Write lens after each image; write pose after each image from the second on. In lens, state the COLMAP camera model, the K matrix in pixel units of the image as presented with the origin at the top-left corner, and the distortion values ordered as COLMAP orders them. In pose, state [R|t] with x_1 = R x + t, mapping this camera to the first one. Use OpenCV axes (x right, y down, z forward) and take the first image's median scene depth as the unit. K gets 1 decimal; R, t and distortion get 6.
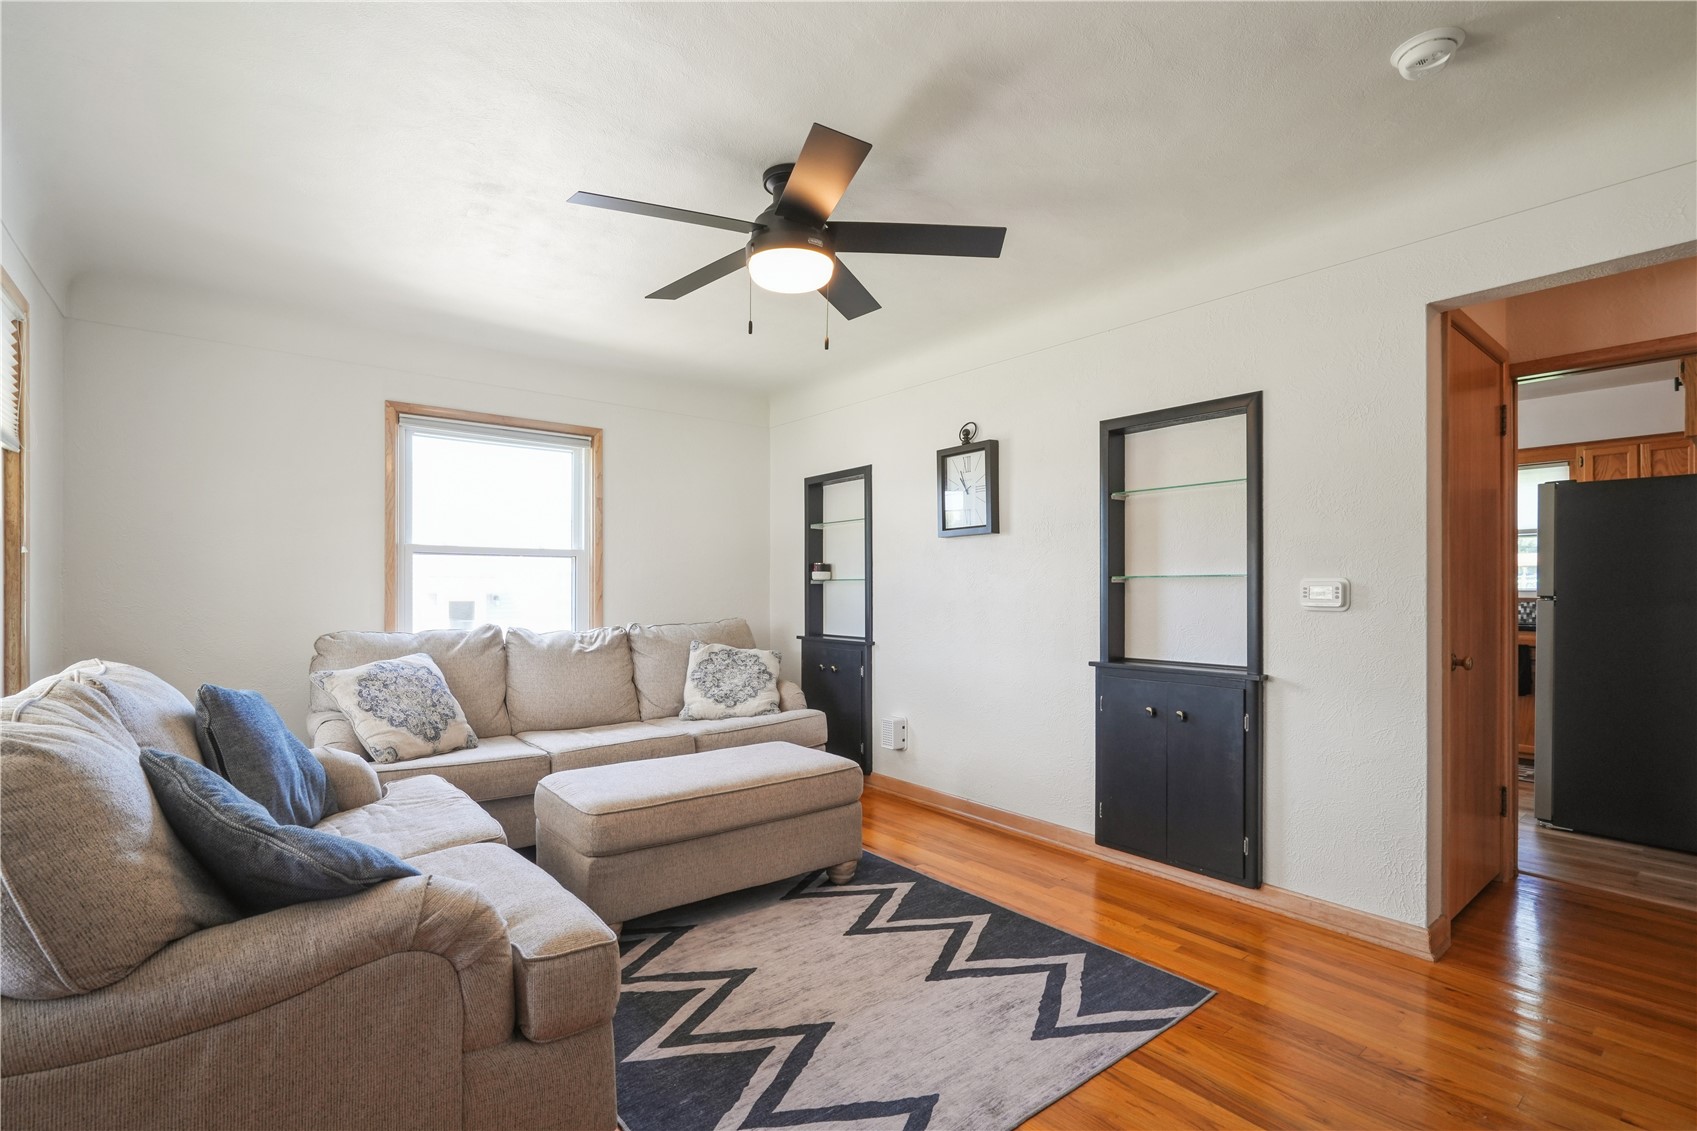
lens RADIAL K [[766.0, 0, 856.0], [0, 766.0, 588.3], [0, 0, 1]] dist [-0.001086, -0.000066]
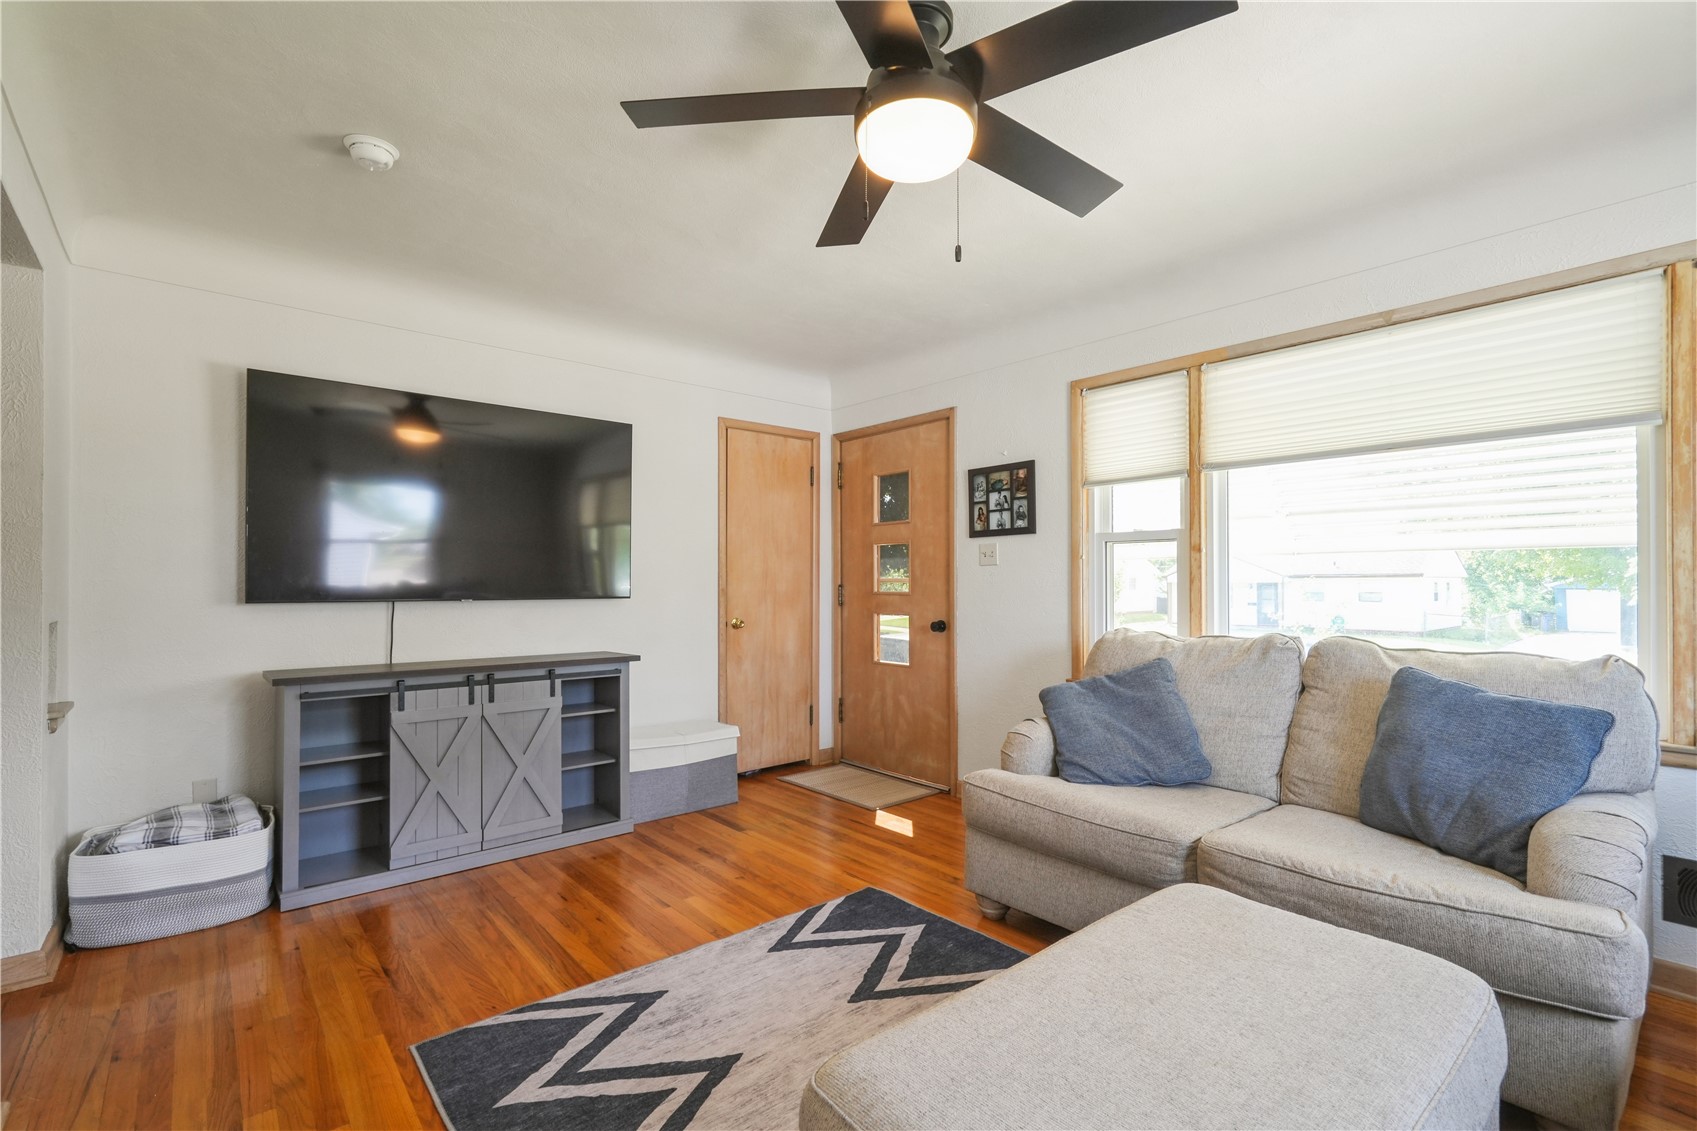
lens RADIAL K [[765.0, 0, 839.2], [0, 765.0, 577.9], [0, 0, 1]] dist [-0.000212, 0.000431]
pose [[-0.999975, -0.000394, -0.007014, -0.006863], [-0.000315, 0.999936, -0.011280, 0.006260], [0.007018, -0.011278, -0.999912, 1.584227]]
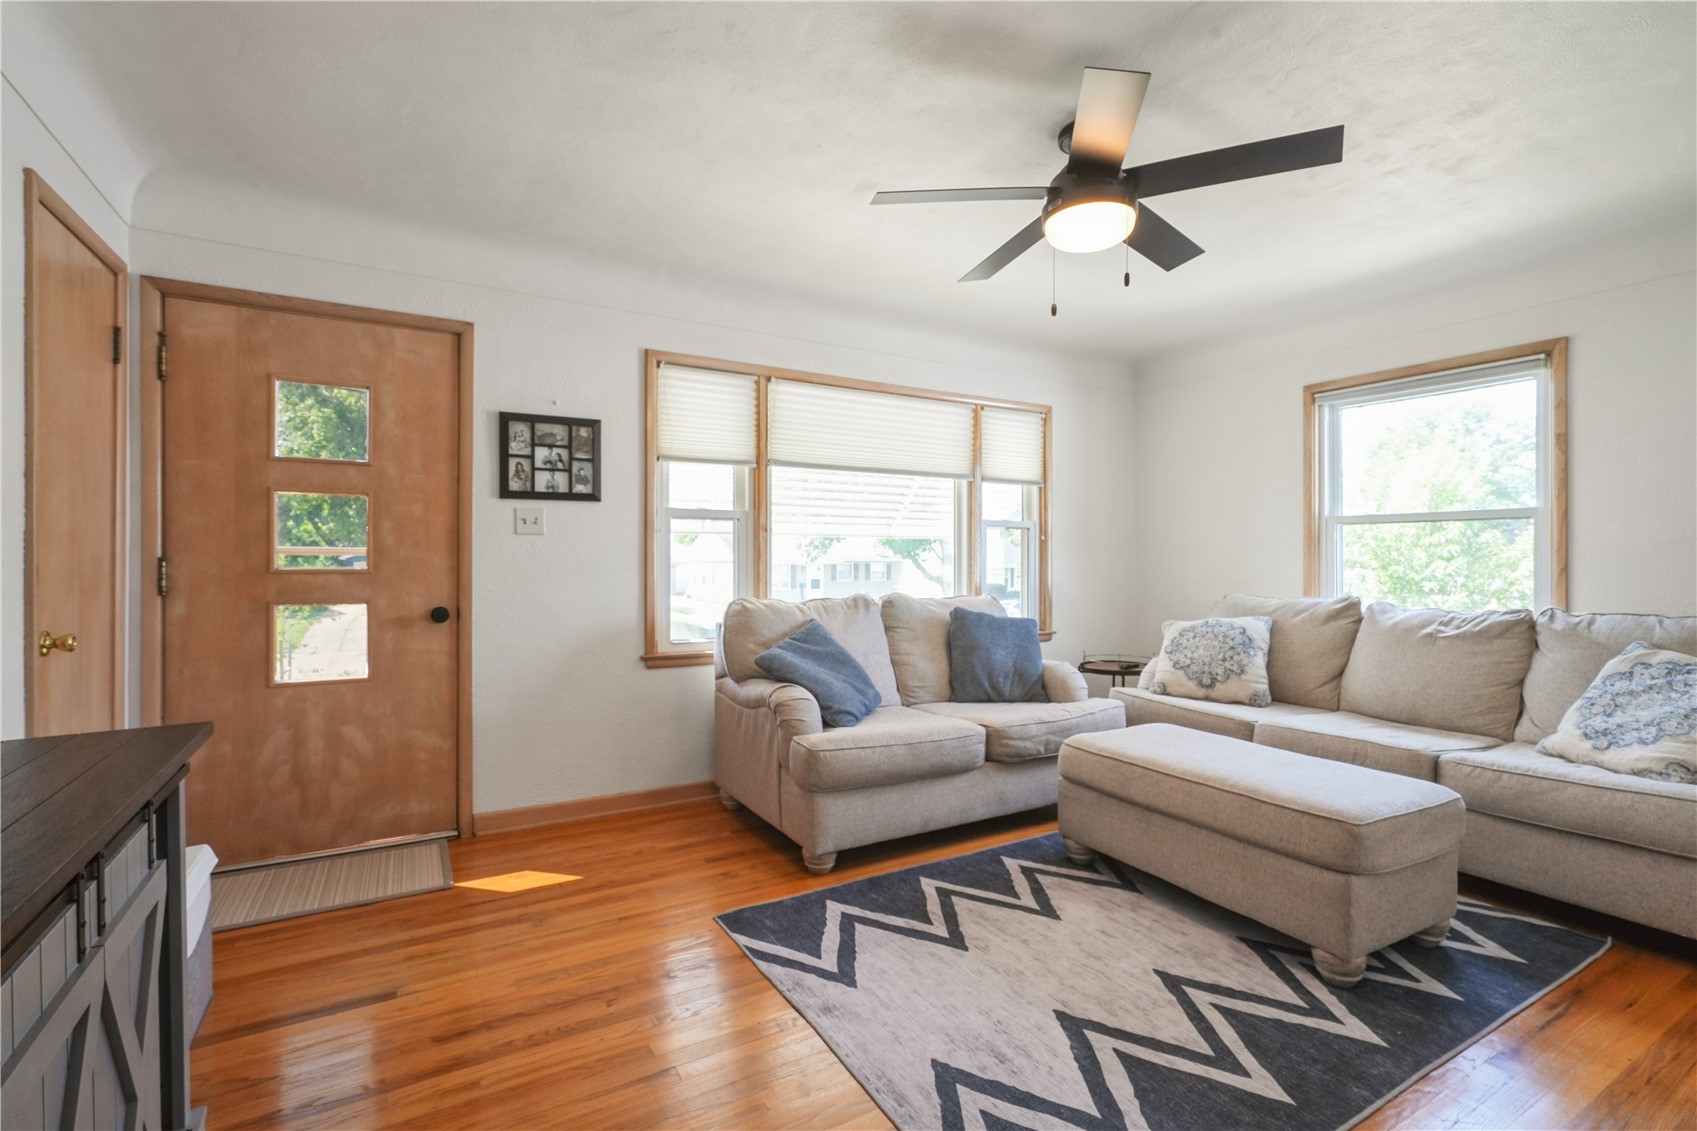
lens RADIAL K [[793.7, 0, 855.9], [0, 793.7, 554.3], [0, 0, 1]] dist [-0.009721, 0.000934]
pose [[-0.153559, -0.005156, -0.988126, 0.874425], [-0.001366, 0.999987, -0.005005, 0.001892], [0.988139, 0.000581, -0.153564, 0.790222]]
